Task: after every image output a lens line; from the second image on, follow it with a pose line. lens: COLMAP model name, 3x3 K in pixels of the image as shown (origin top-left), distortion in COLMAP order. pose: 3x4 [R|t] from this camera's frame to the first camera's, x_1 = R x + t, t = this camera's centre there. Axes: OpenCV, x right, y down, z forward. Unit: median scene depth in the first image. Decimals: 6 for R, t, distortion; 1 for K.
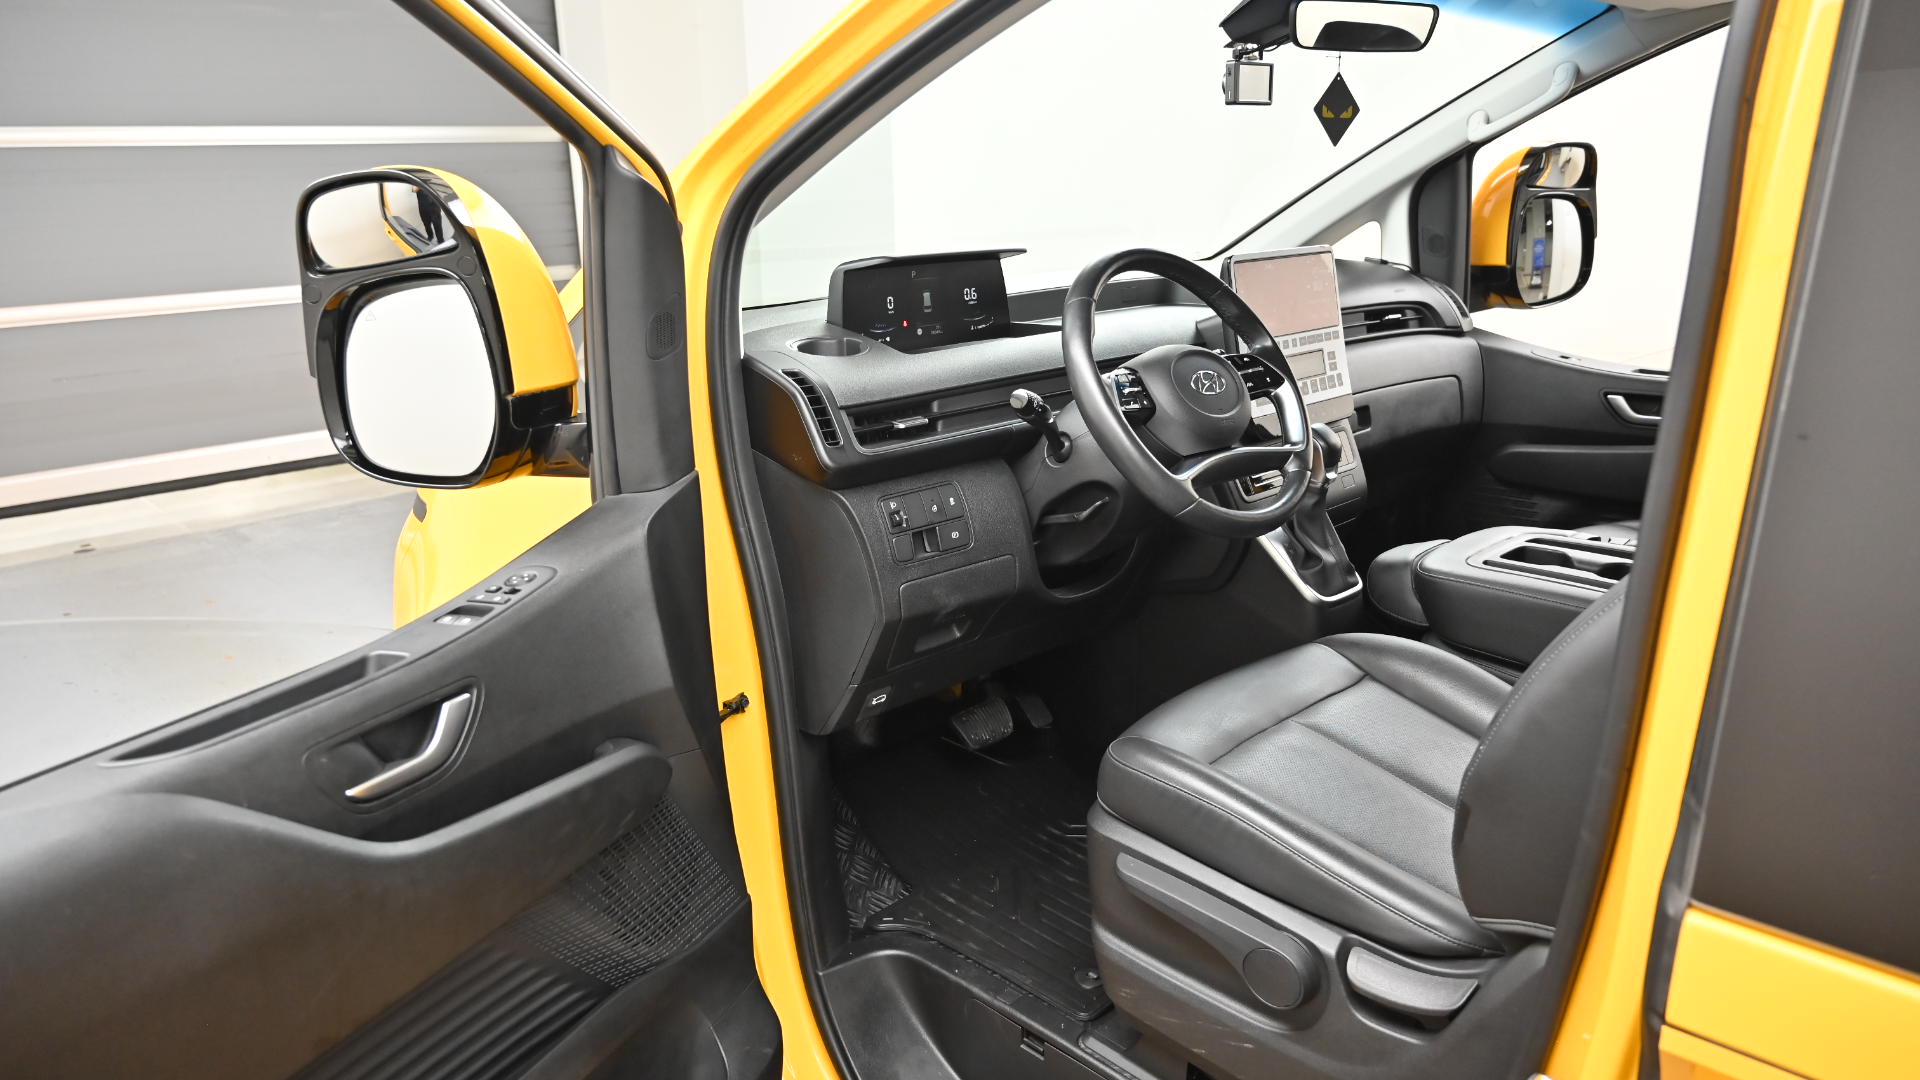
lens RADIAL K [[1285.0, 0, 966.5], [0, 1285.0, 547.5], [0, 0, 1]] dist [-0.001447, 0.000102]
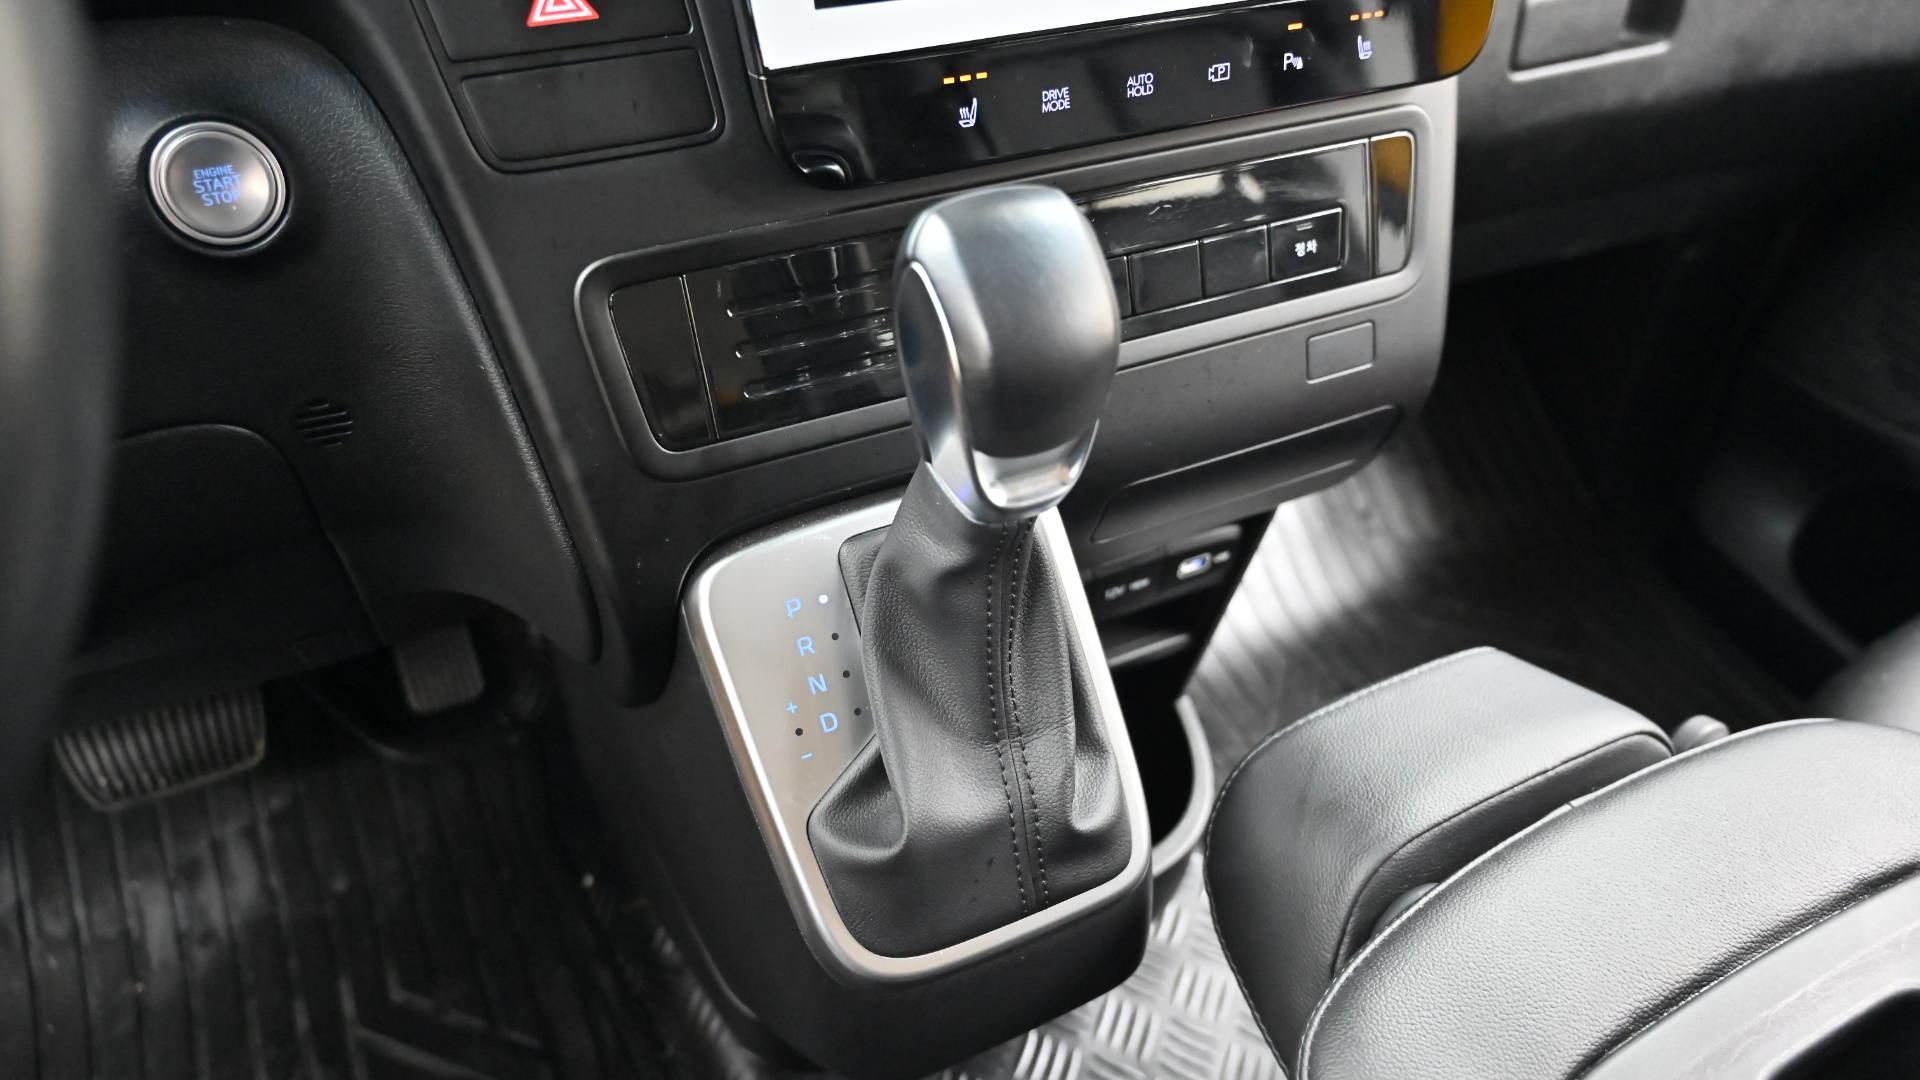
lens RADIAL K [[1285.0, 0, 966.5], [0, 1285.0, 547.5], [0, 0, 1]] dist [-0.001447, 0.000102]
pose [[0.952362, 0.254090, -0.168654, 0.279022], [-0.153506, 0.877253, 0.454823, -0.120427], [0.263518, -0.407267, 0.874467, 0.747168]]
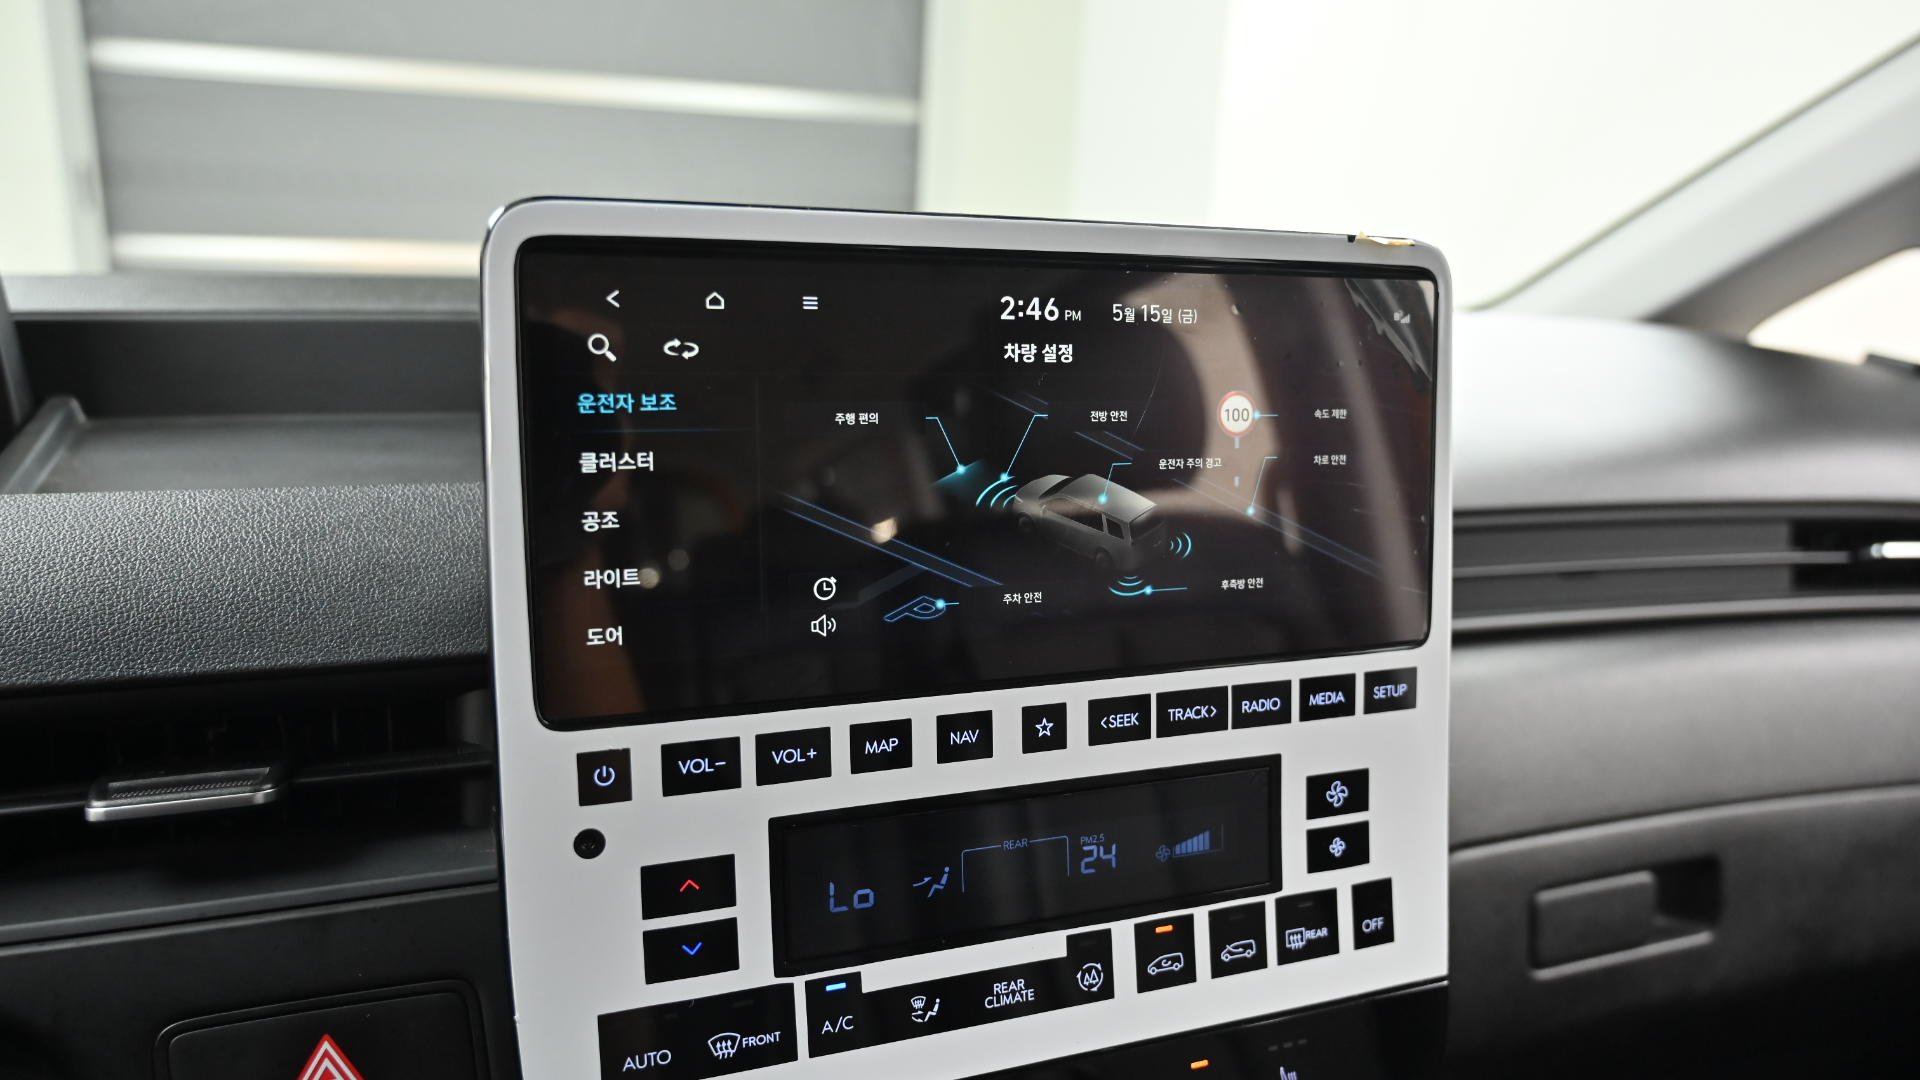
lens RADIAL K [[1285.0, 0, 966.5], [0, 1285.0, 547.5], [0, 0, 1]] dist [-0.001447, 0.000102]
pose [[0.915994, 0.172875, -0.362035, 0.297029], [-0.181388, 0.983354, 0.010624, -0.178551], [0.357845, 0.055937, 0.932104, 0.792489]]
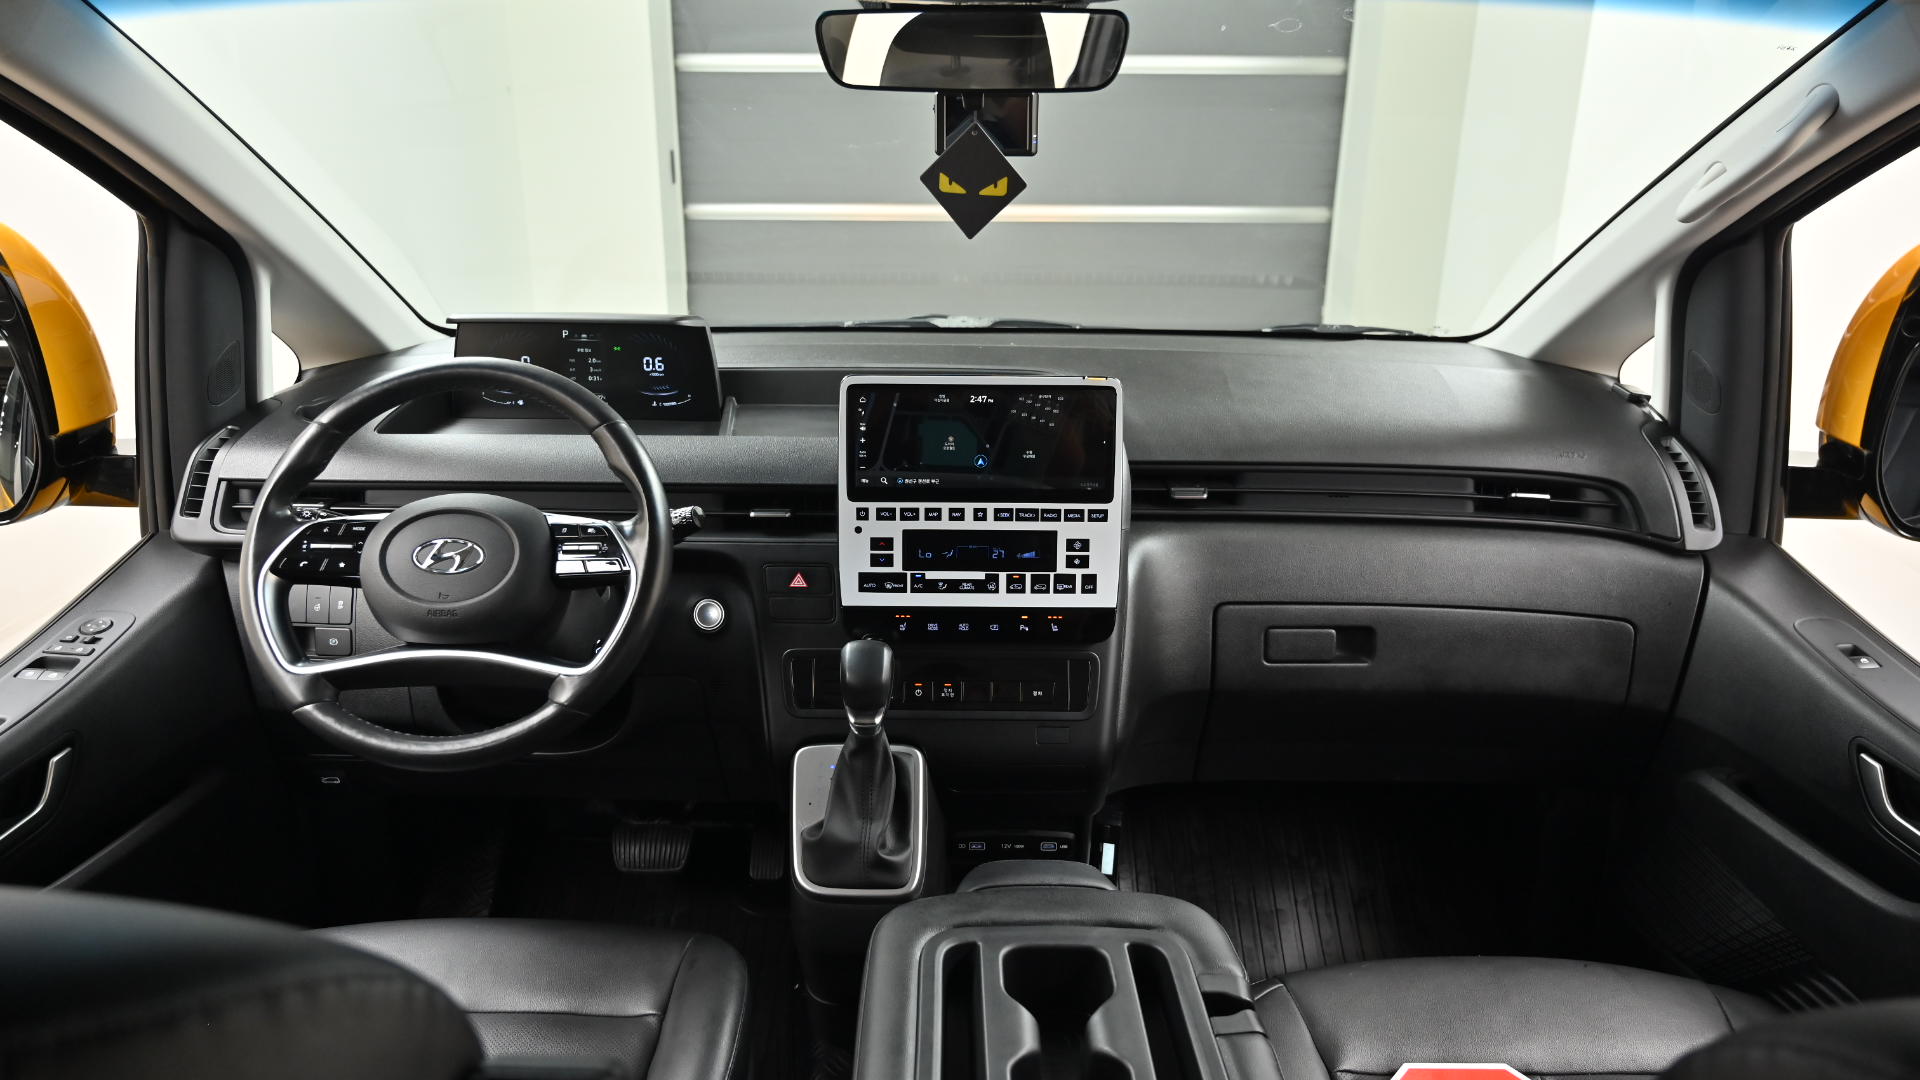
lens RADIAL K [[1285.0, 0, 966.5], [0, 1285.0, 547.5], [0, 0, 1]] dist [-0.001447, 0.000102]
pose [[0.724737, 0.265319, -0.635894, 0.659098], [-0.222462, 0.963567, 0.148494, -0.232753], [0.652125, 0.033843, 0.757356, 0.468713]]
